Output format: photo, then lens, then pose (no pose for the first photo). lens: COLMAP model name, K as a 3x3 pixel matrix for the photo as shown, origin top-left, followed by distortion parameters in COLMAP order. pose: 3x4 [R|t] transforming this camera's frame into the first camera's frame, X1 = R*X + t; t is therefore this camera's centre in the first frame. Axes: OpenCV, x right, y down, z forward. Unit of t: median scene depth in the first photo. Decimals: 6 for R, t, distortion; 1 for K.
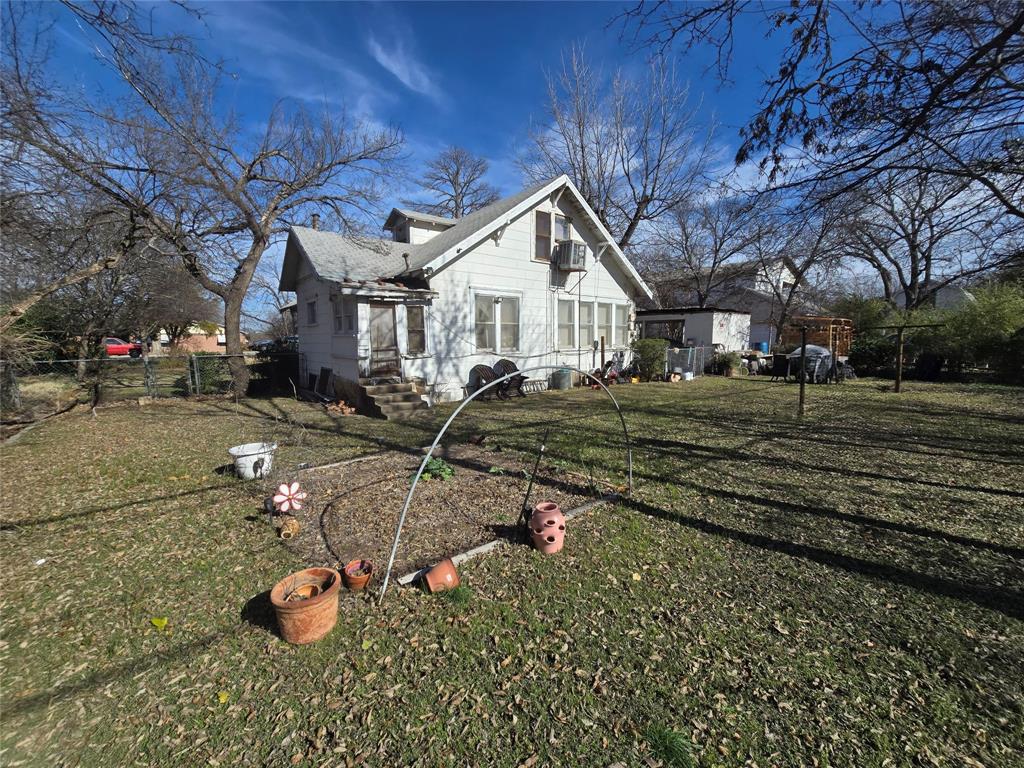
lens RADIAL K [[421.4, 0, 514.0], [0, 421.4, 380.4], [0, 0, 1]] dist [-0.009059, 0.000304]
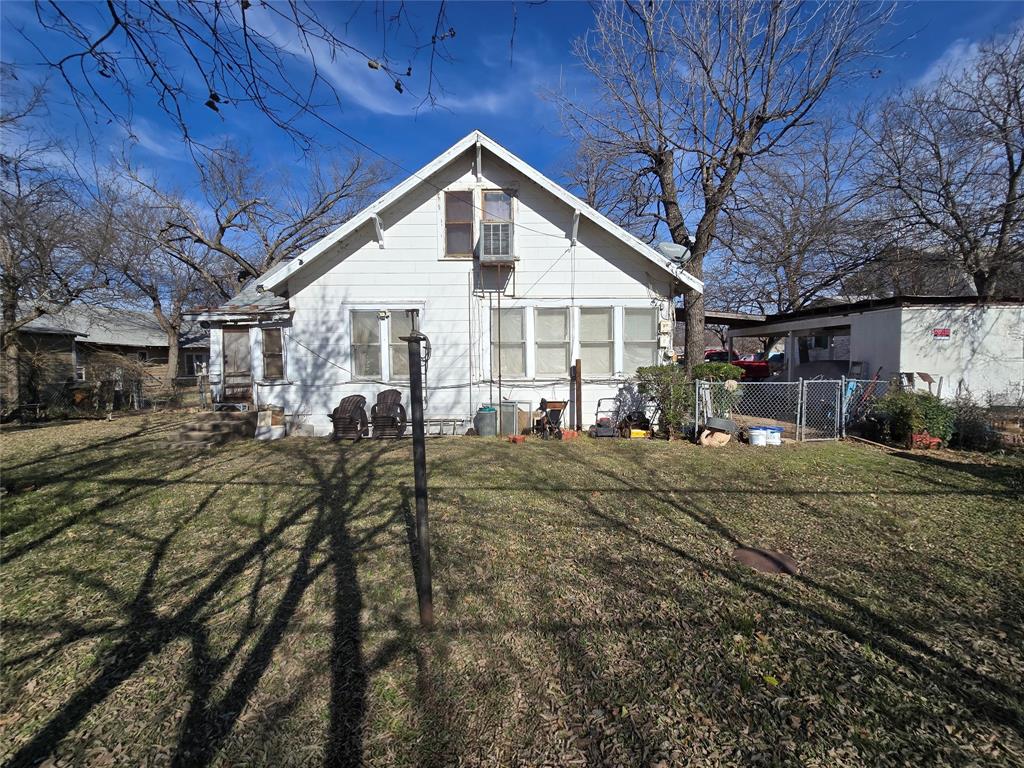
lens RADIAL K [[421.4, 0, 513.0], [0, 421.4, 382.6], [0, 0, 1]] dist [-0.009059, 0.000304]
pose [[0.764762, 0.028844, -0.643667, 0.691979], [-0.061823, 0.997673, -0.028746, -0.057633], [0.641340, 0.061777, 0.764765, 0.574859]]
